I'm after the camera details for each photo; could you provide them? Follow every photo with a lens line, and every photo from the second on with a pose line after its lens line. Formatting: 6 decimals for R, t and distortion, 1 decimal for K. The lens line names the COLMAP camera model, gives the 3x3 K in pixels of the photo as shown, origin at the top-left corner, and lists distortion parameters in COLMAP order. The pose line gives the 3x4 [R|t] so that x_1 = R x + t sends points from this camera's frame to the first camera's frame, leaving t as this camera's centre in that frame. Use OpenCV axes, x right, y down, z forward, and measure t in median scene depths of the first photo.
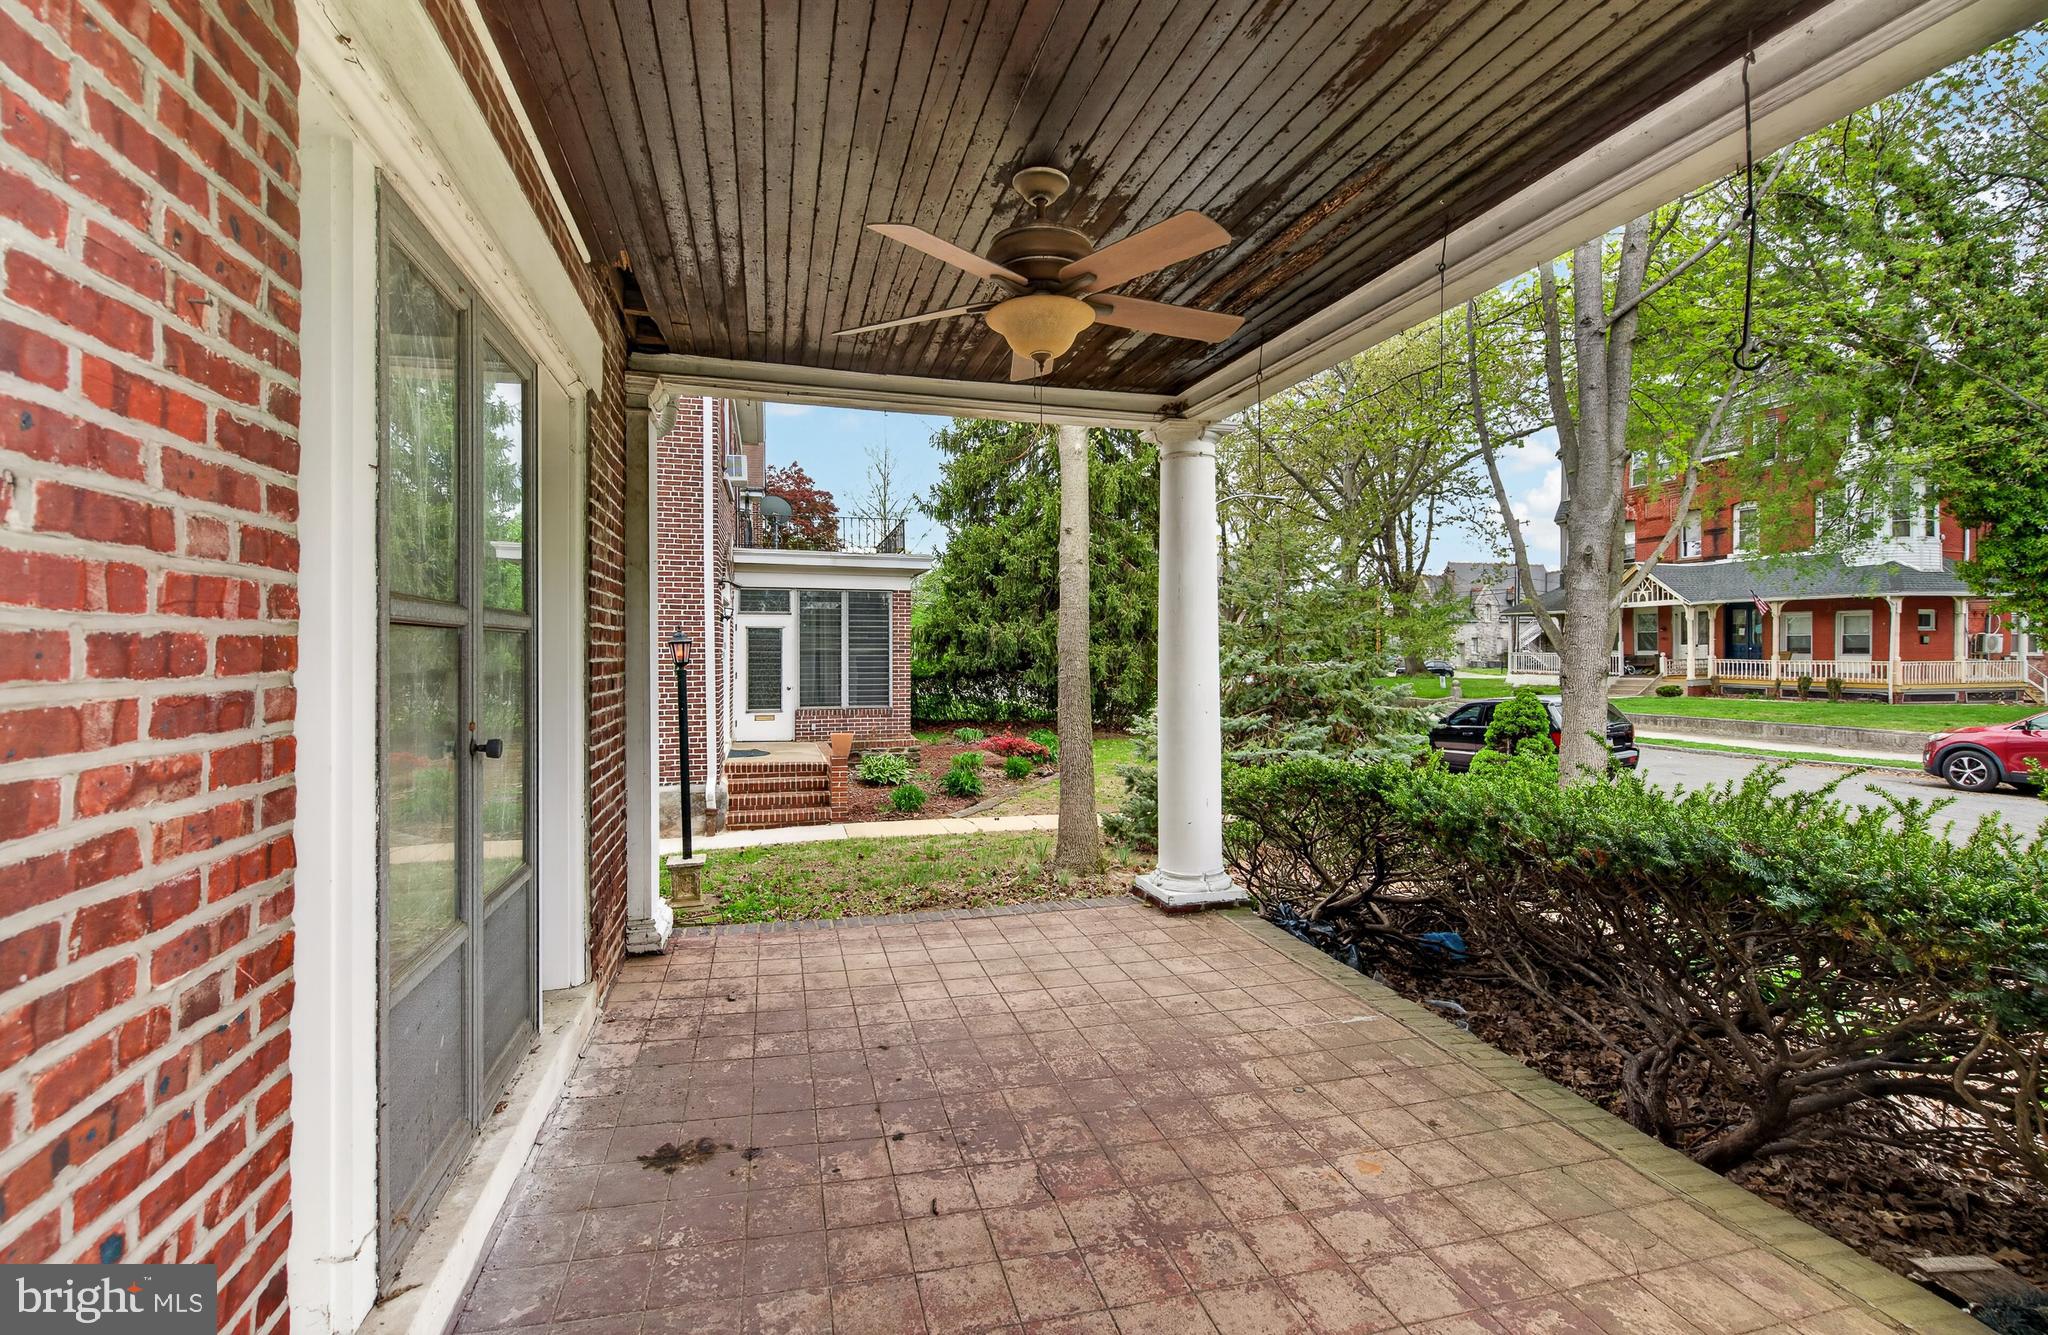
lens RADIAL K [[939.5, 0, 1039.4], [0, 939.5, 653.0], [0, 0, 1]] dist [0.001810, -0.000135]
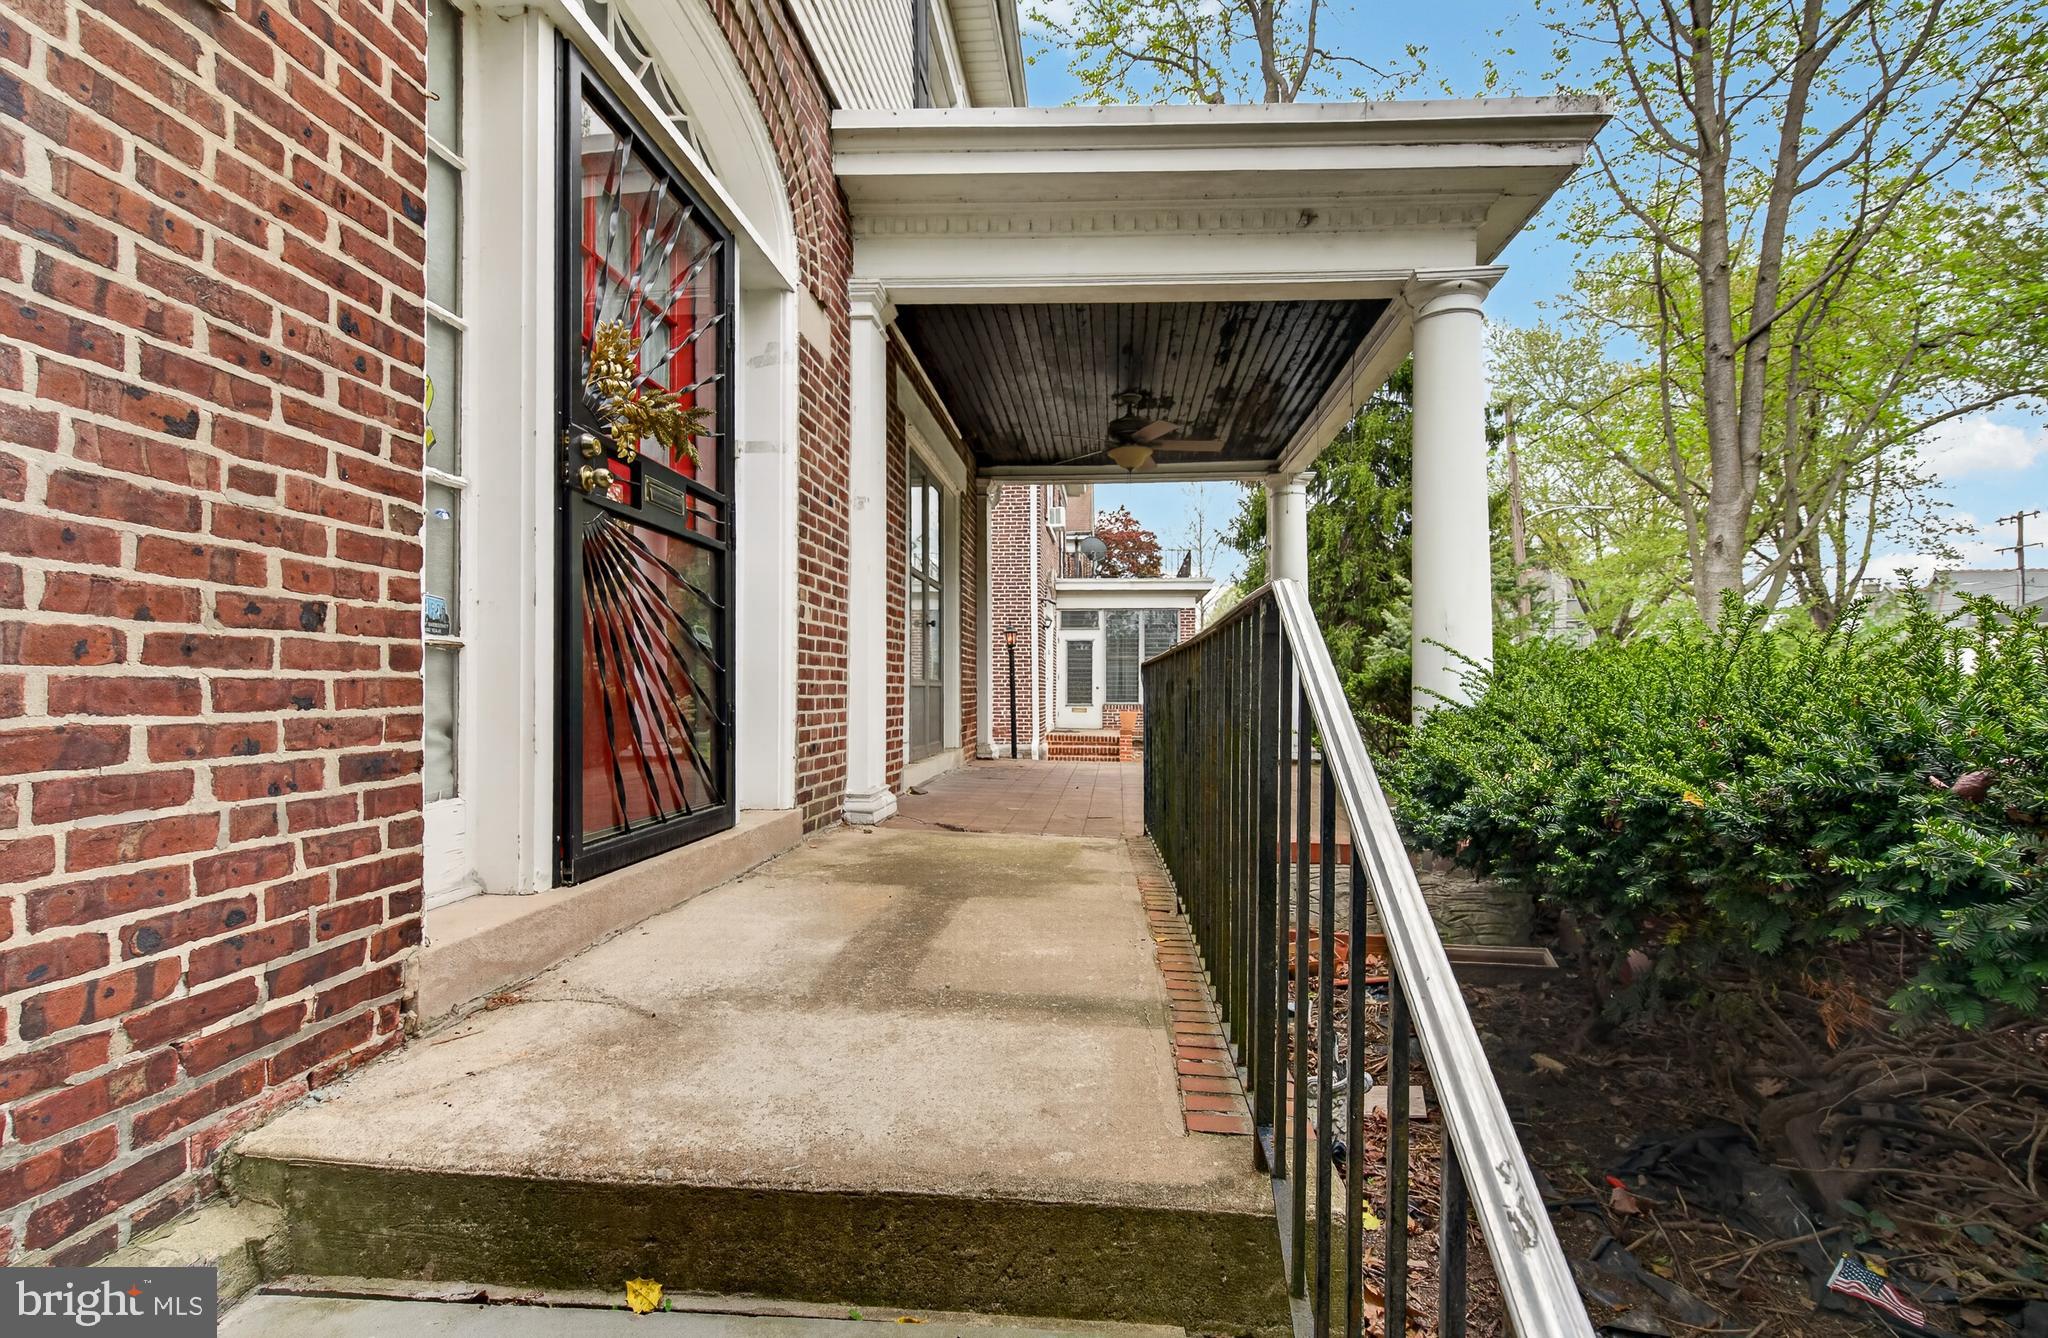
lens RADIAL K [[939.5, 0, 1025.3], [0, 939.5, 682.5], [0, 0, 1]] dist [0.001810, -0.000135]
pose [[0.932654, -0.004465, -0.360744, 0.100322], [0.001531, 0.999963, -0.008417, 0.041993], [0.360768, 0.007298, 0.932627, -0.220015]]
